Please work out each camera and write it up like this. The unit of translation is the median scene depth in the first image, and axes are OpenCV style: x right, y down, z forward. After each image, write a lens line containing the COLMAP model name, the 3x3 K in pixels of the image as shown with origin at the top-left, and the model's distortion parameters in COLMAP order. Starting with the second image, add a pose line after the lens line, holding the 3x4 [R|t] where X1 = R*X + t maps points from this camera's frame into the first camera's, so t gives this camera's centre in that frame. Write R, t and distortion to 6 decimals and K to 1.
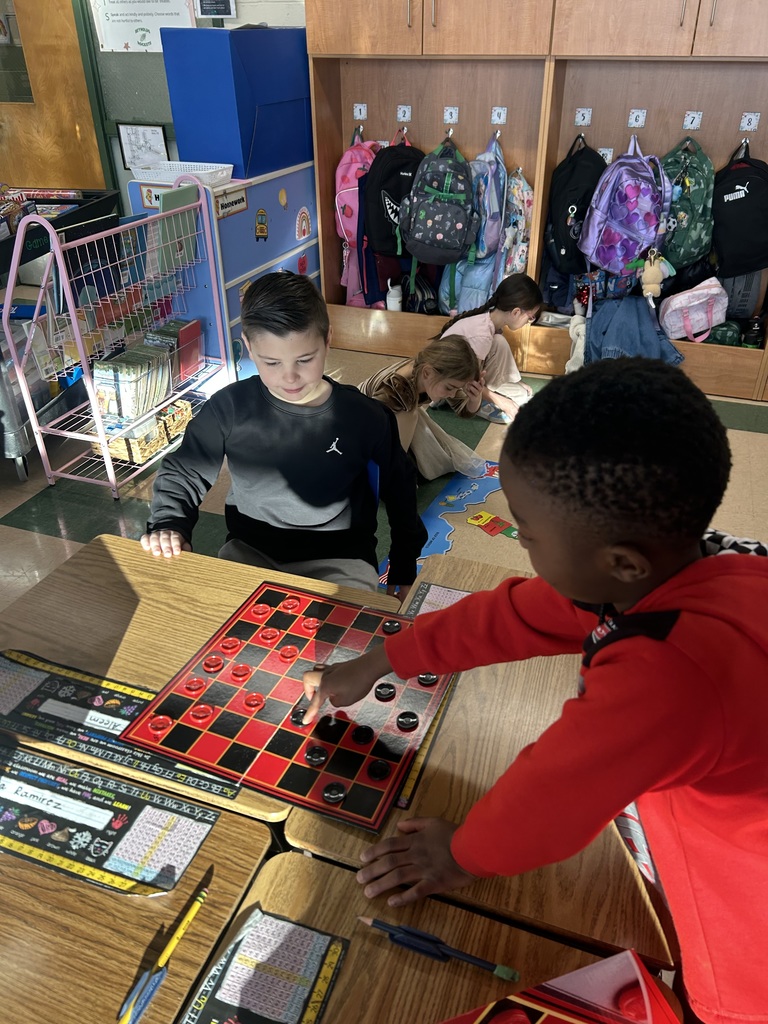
lens RADIAL K [[768.9, 0, 387.4], [0, 768.9, 514.7], [0, 0, 1]] dist [-0.000490, -0.000513]
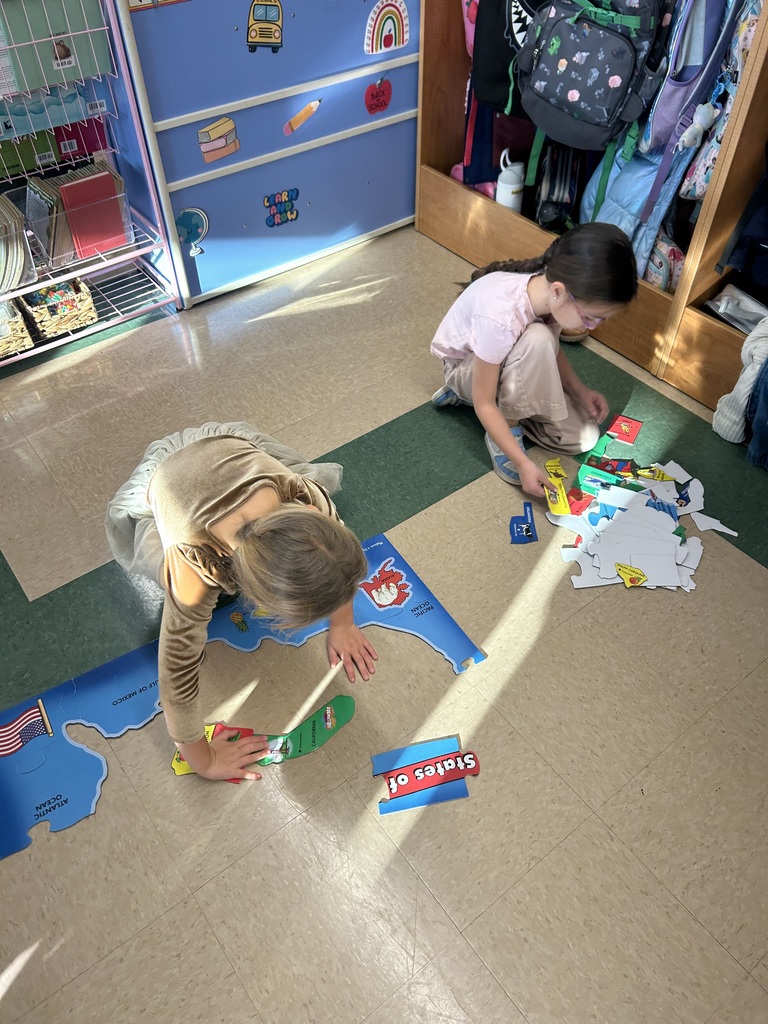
lens RADIAL K [[768.9, 0, 382.7], [0, 768.9, 507.2], [0, 0, 1]] dist [-0.000490, -0.000513]
pose [[0.843152, 0.393166, -0.366763, 0.266509], [-0.282917, 0.904476, 0.319188, -0.236380], [0.457222, -0.165361, 0.873844, 0.424051]]
